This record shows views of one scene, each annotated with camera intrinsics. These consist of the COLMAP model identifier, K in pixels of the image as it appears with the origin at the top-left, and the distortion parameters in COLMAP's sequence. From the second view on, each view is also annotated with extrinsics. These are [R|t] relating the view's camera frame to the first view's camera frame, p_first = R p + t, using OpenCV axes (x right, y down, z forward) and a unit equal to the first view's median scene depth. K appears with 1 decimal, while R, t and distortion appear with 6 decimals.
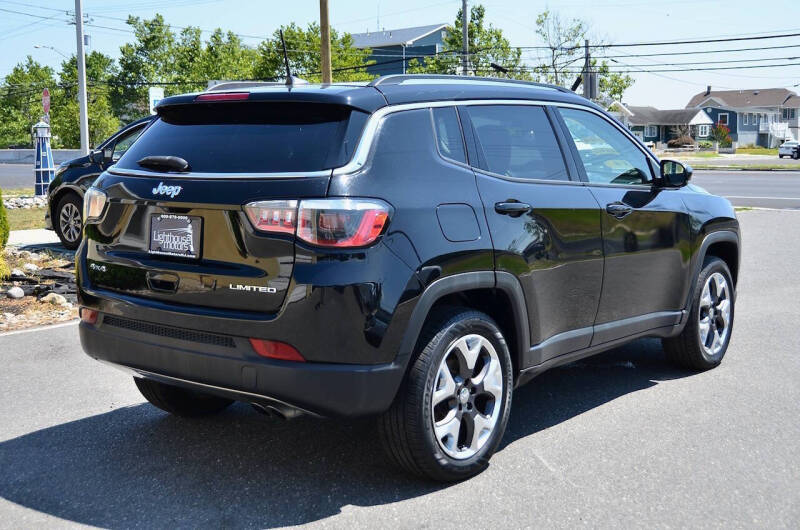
lens RADIAL K [[1041.2, 0, 400.0], [0, 1041.2, 265.0], [0, 0, 1]] dist [-0.013729, -0.026927]
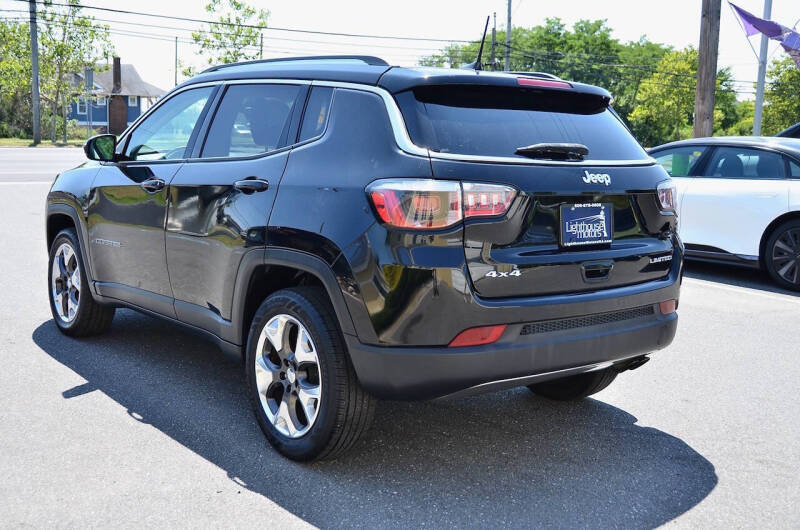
lens RADIAL K [[907.1, 0, 400.0], [0, 907.1, 265.0], [0, 0, 1]] dist [-0.011379, -0.003021]
pose [[0.215723, -0.131027, 0.967624, -1.084214], [0.085202, 0.989702, 0.115021, -0.102863], [-0.972730, 0.057631, 0.224666, 0.967896]]
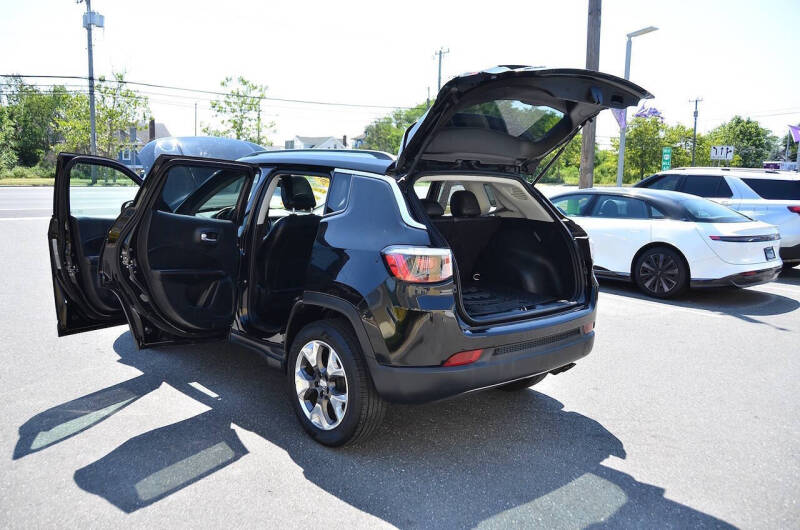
lens RADIAL K [[658.7, 0, 402.2], [0, 658.7, 252.6], [0, 0, 1]] dist [-0.028467, -0.001317]
pose [[0.151739, -0.111288, 0.982136, -1.095807], [0.086845, 0.991300, 0.098909, -0.156954], [-0.984598, 0.070285, 0.160083, 1.018931]]
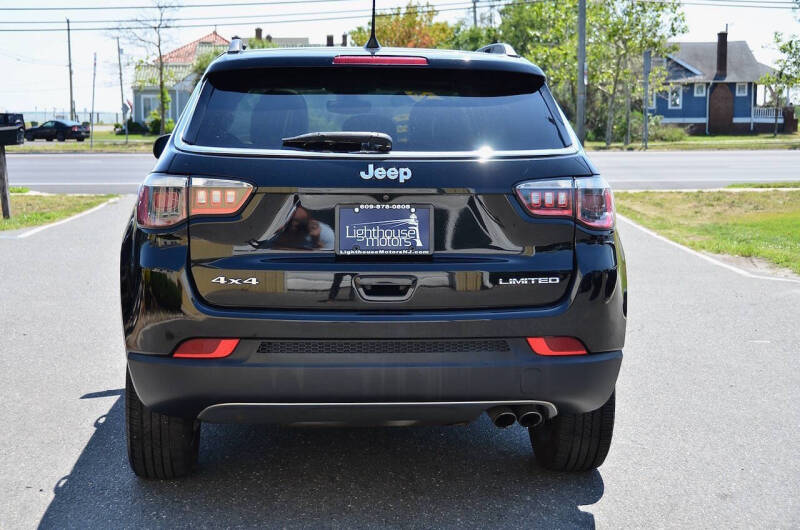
lens RADIAL K [[1231.7, 0, 400.0], [0, 1231.7, 265.0], [0, 0, 1]] dist [-0.010633, 0.044261]
pose [[0.724136, -0.074751, 0.685594, -0.859393], [0.075186, 0.996740, 0.029263, -0.027431], [-0.685546, 0.030357, 0.727396, 0.287342]]
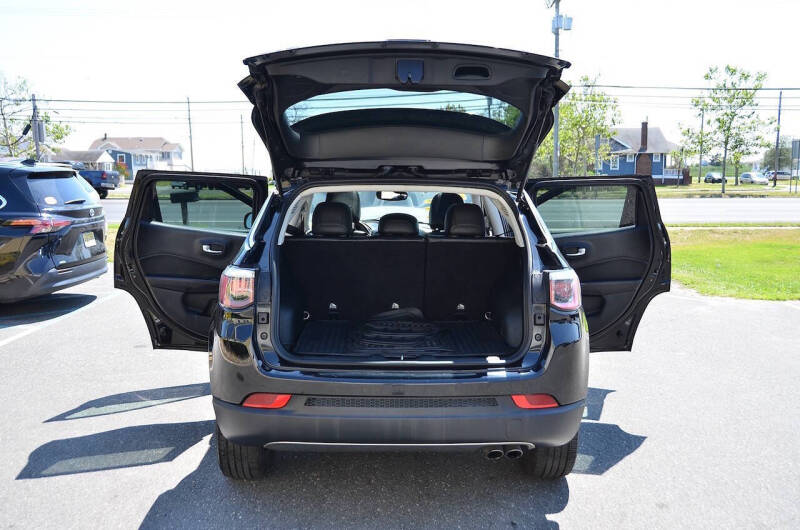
lens RADIAL K [[750.8, 0, 403.3], [0, 750.8, 255.0], [0, 0, 1]] dist [-0.015003, 0.001748]
pose [[0.760173, -0.062644, 0.646694, -0.701631], [0.068317, 0.997530, 0.016324, -0.097868], [-0.646119, 0.031772, 0.762575, 0.404469]]
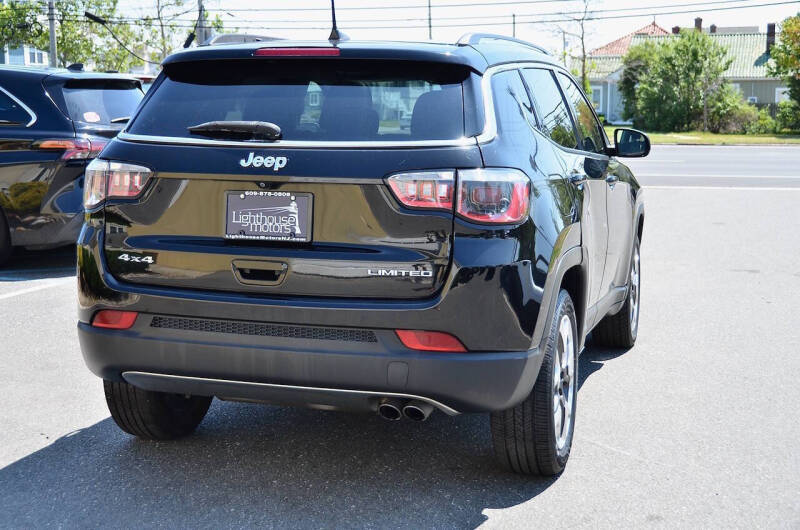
lens RADIAL K [[1231.7, 0, 400.0], [0, 1231.7, 265.0], [0, 0, 1]] dist [-0.010633, 0.044261]
pose [[0.927949, -0.037801, 0.370785, -0.481620], [0.034771, 0.999285, 0.014855, 0.000416], [-0.371081, -0.000892, 0.928600, 0.034339]]
